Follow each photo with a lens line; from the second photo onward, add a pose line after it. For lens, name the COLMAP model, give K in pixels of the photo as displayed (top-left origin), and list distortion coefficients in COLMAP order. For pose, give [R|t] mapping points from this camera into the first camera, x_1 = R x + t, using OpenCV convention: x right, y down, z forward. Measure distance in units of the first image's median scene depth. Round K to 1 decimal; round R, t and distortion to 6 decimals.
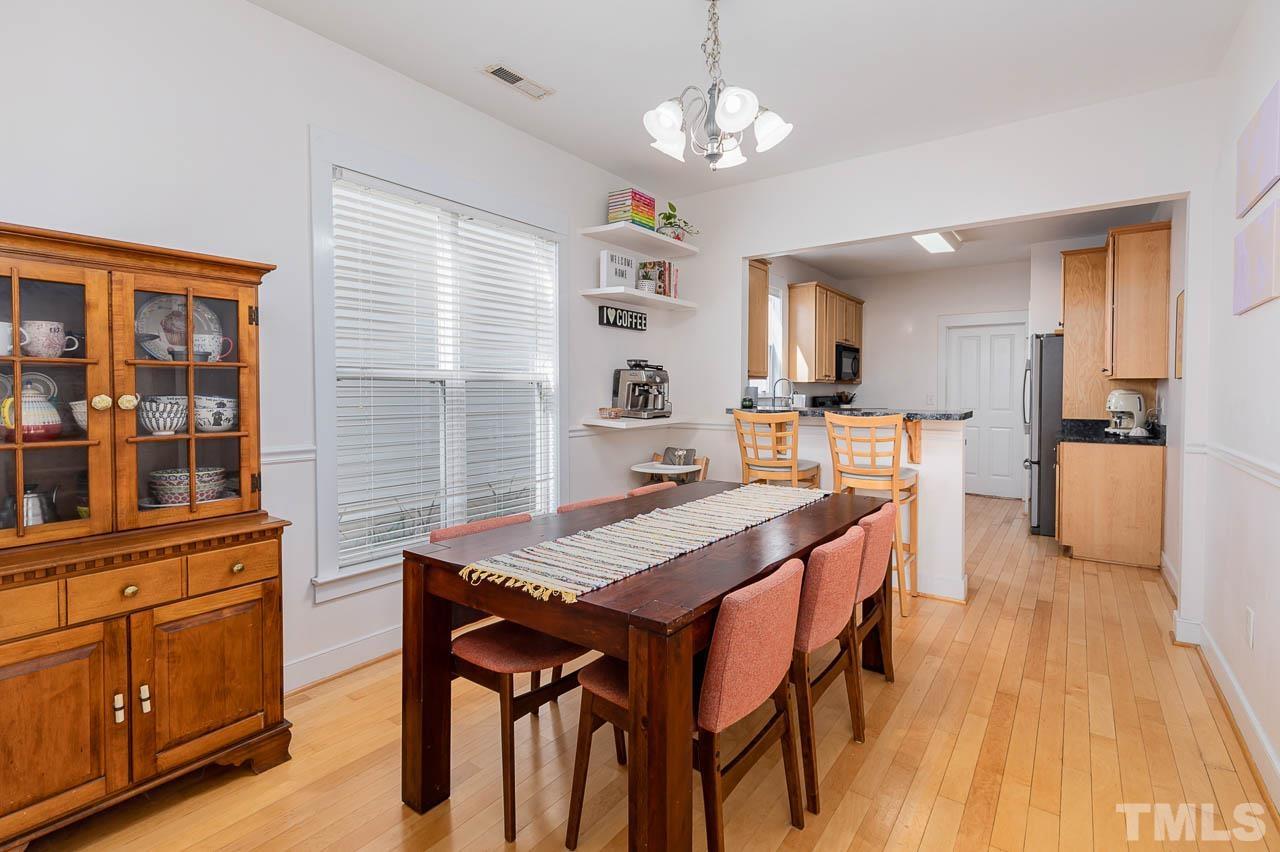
lens RADIAL K [[588.8, 0, 642.3], [0, 588.8, 402.6], [0, 0, 1]] dist [0.014602, -0.000040]
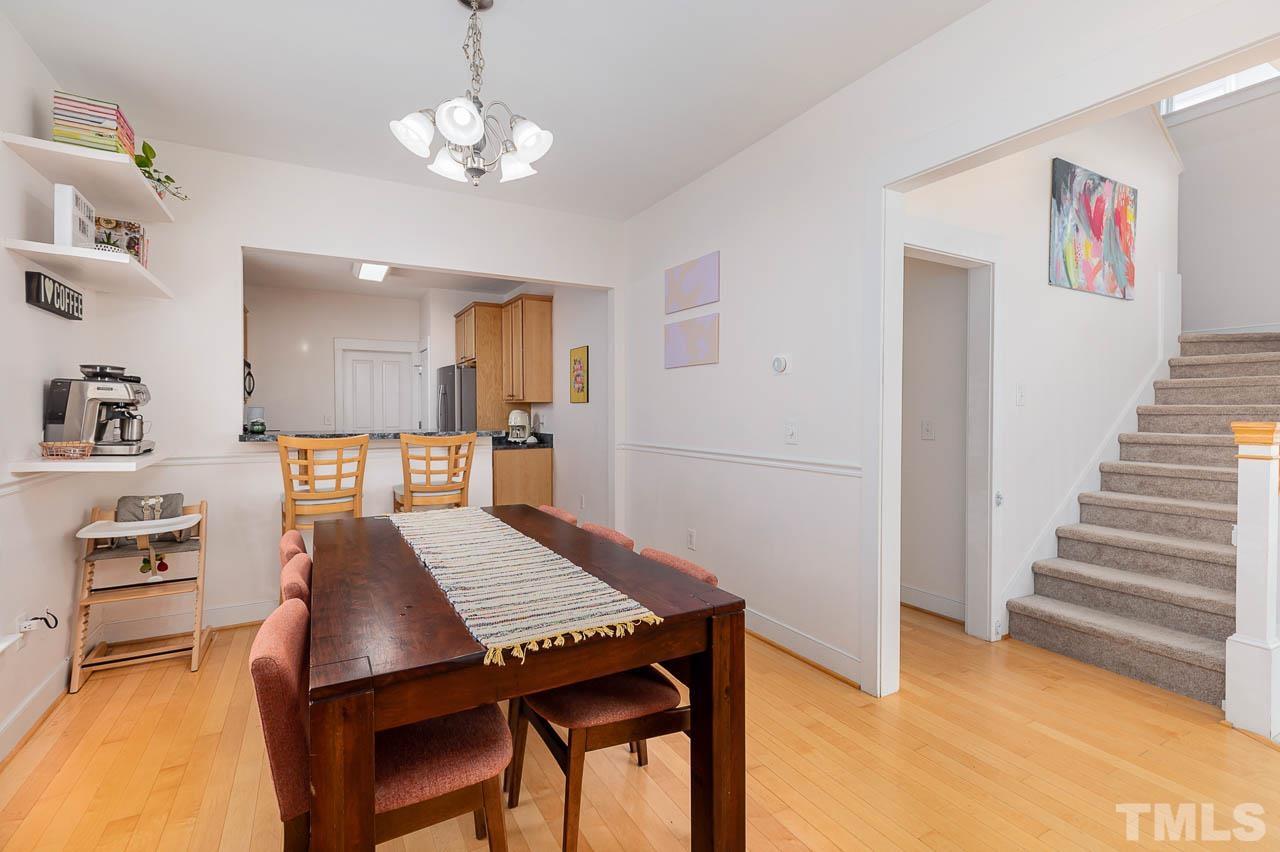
lens RADIAL K [[582.5, 0, 631.3], [0, 582.5, 419.8], [0, 0, 1]] dist [0.003430, -0.000058]
pose [[0.419455, -0.018136, 0.907595, -0.351014], [0.020135, 0.999740, 0.010671, -0.008694], [-0.907553, 0.013798, 0.419711, 0.202908]]
